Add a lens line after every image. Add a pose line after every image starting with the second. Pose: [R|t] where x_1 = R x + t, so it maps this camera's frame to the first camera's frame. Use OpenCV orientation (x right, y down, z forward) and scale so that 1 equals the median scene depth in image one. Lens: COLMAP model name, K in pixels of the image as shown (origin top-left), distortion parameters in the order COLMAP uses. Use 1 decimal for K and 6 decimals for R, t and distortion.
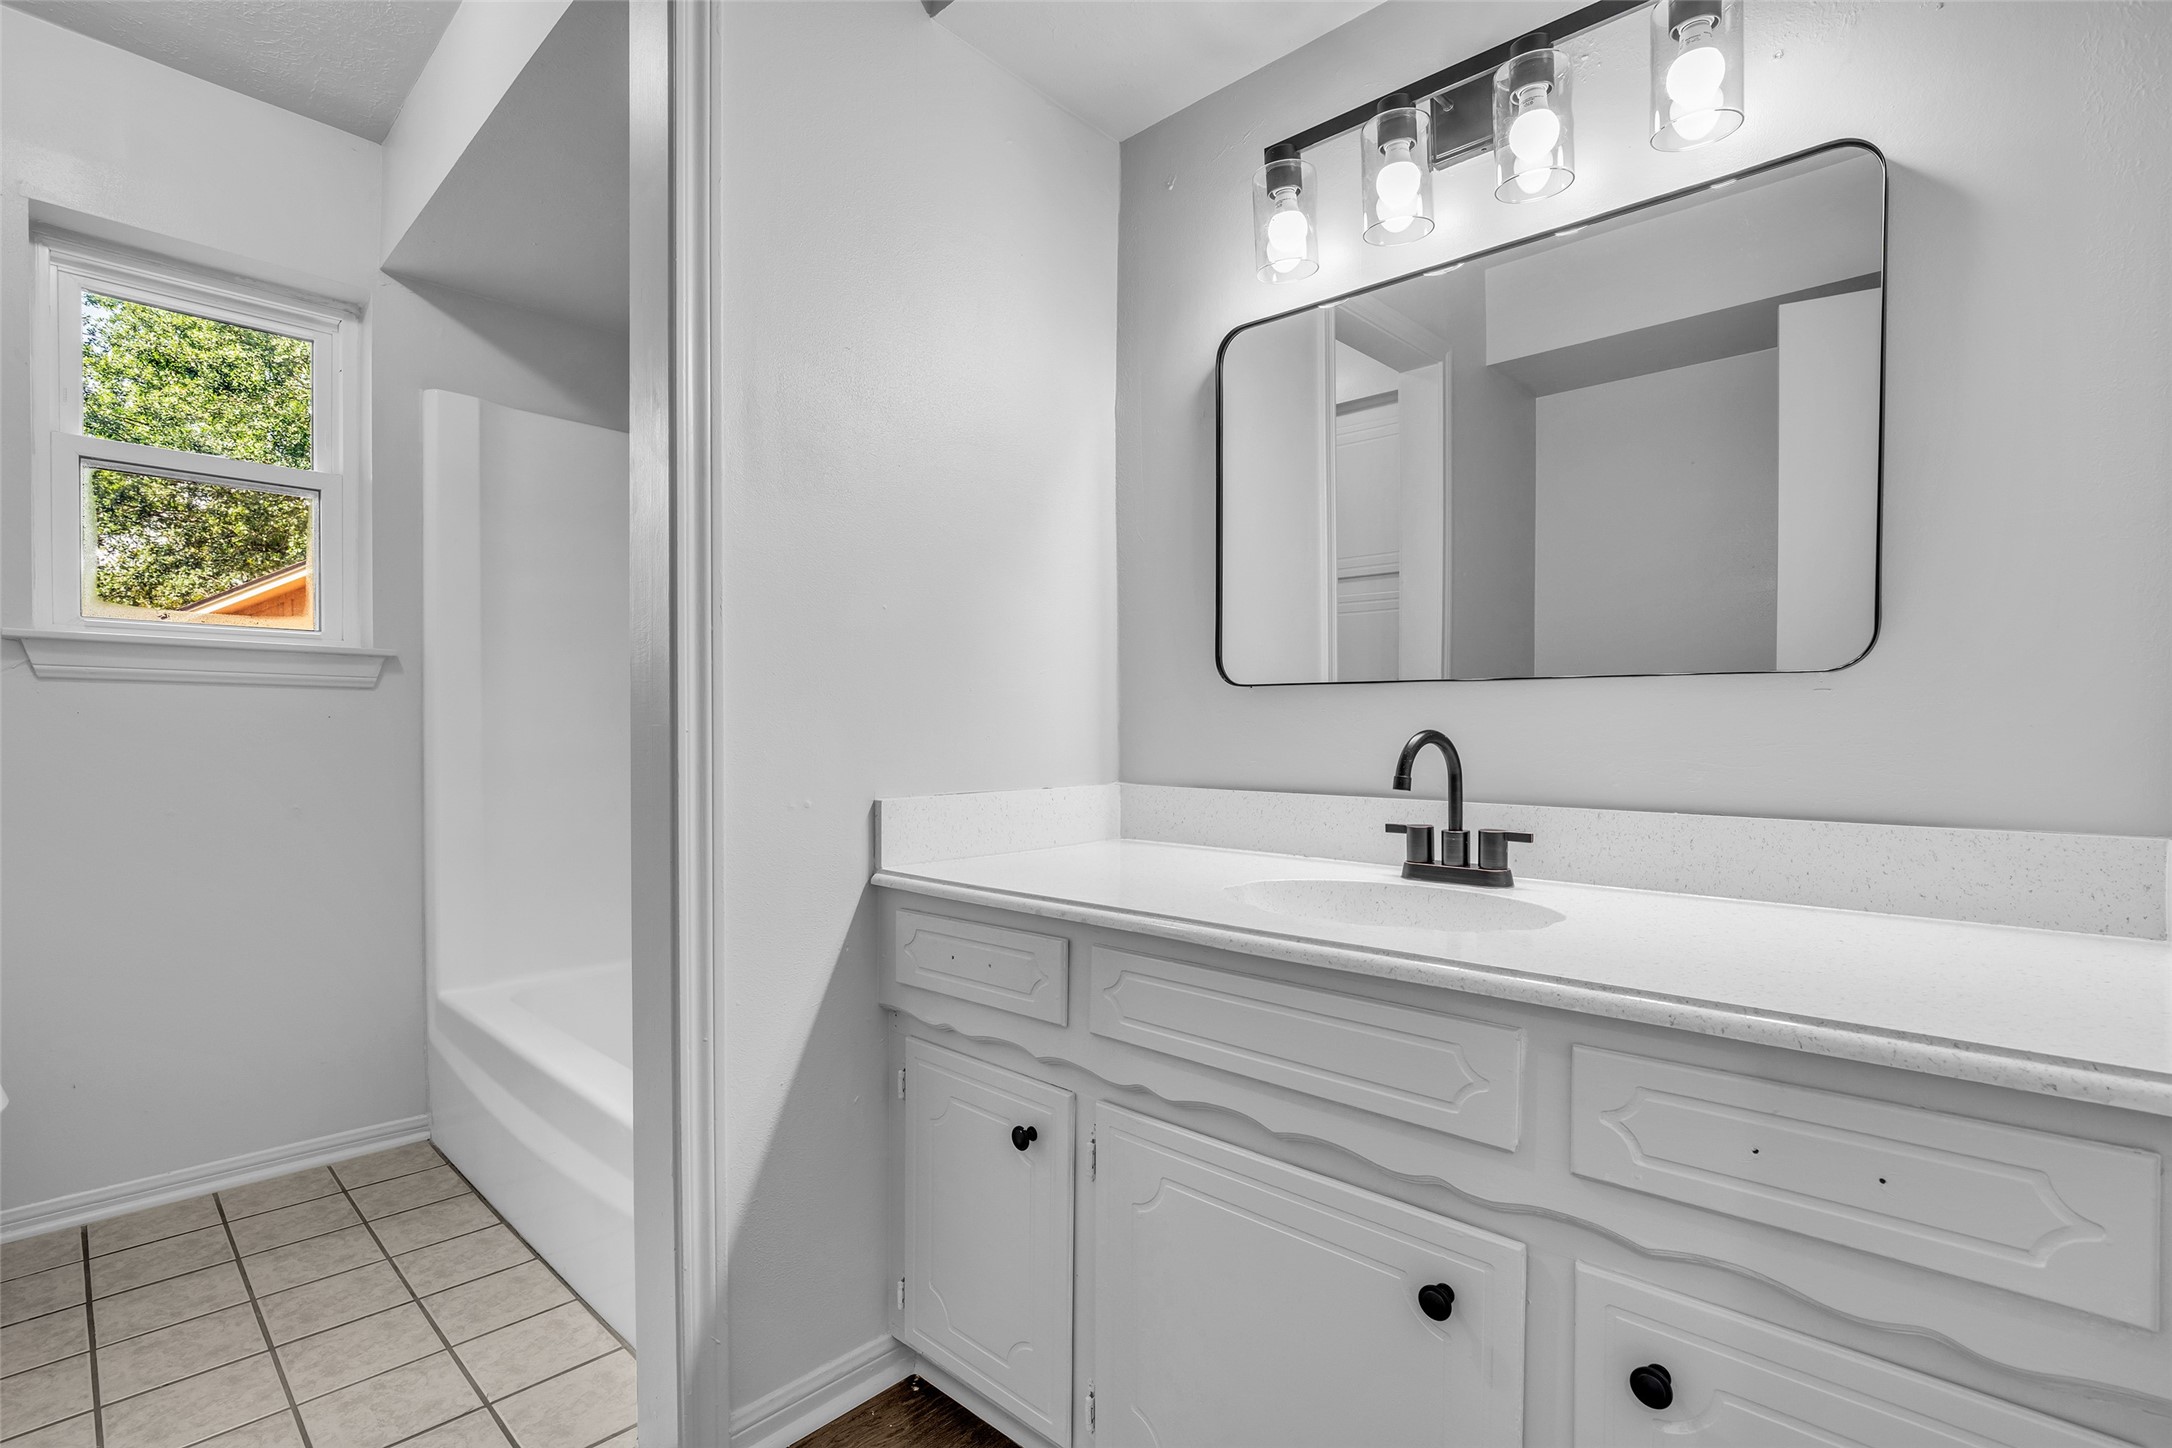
lens RADIAL K [[1001.4, 0, 1095.0], [0, 1001.4, 731.7], [0, 0, 1]] dist [-0.004361, -0.000407]
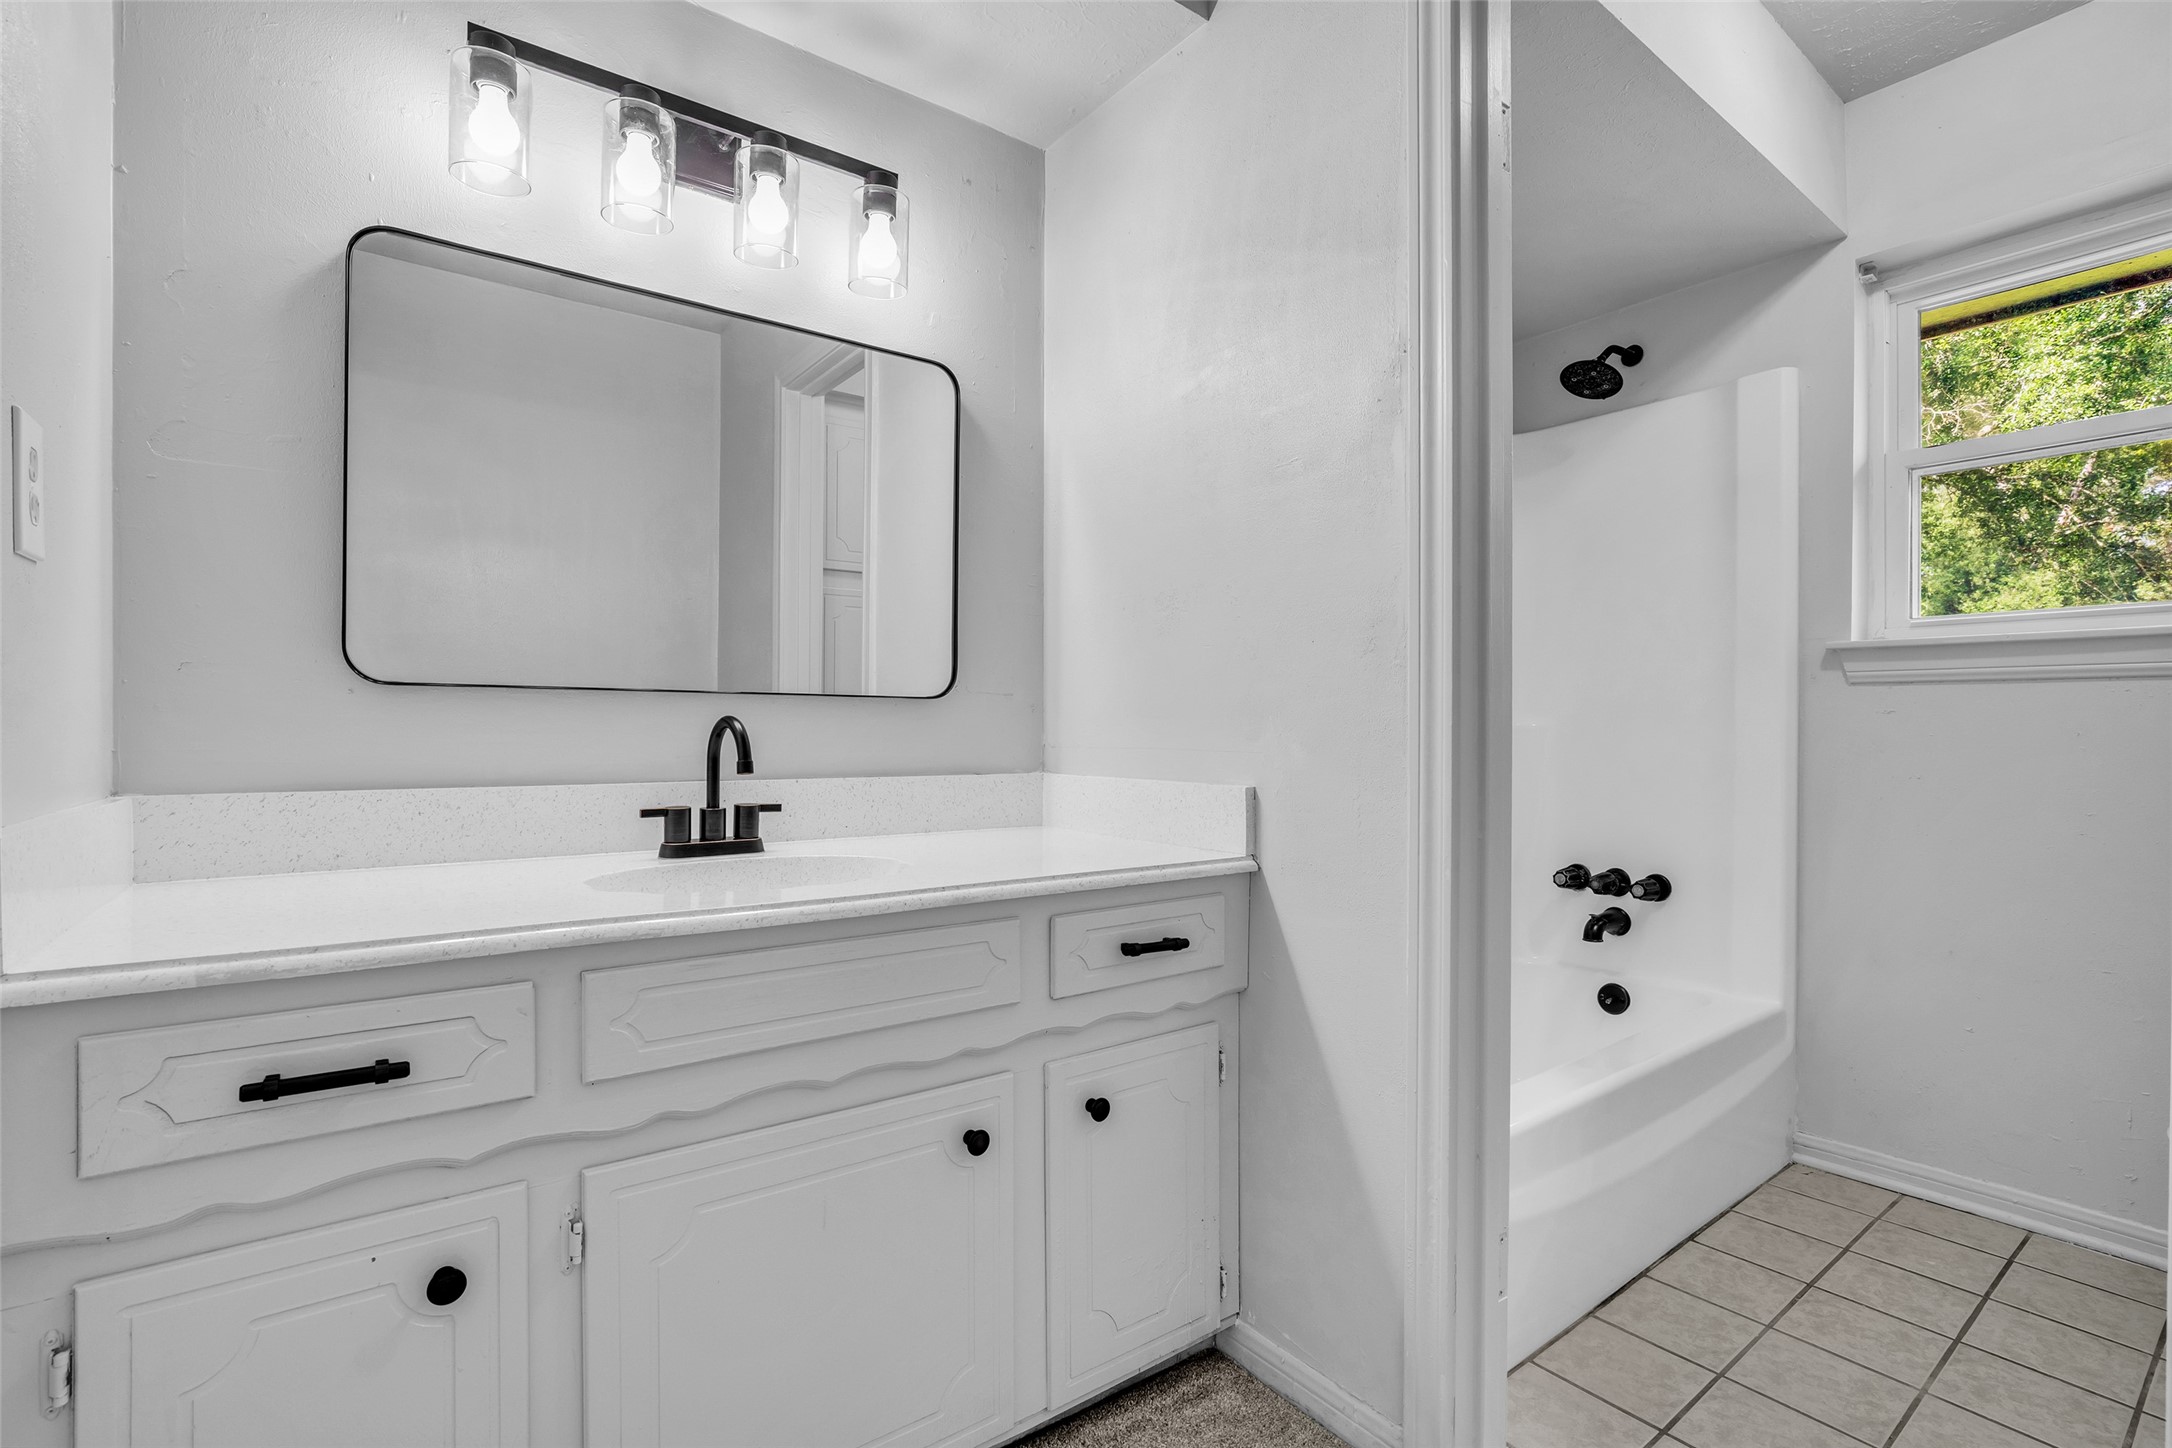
lens RADIAL K [[1014.8, 0, 1086.0], [0, 1014.8, 724.0], [0, 0, 1]] dist [-0.043065, -0.000446]
pose [[0.164996, 0.007087, 0.986269, -0.648896], [0.000164, 0.999974, -0.007213, 0.015731], [-0.986294, 0.001352, 0.164991, 0.422319]]
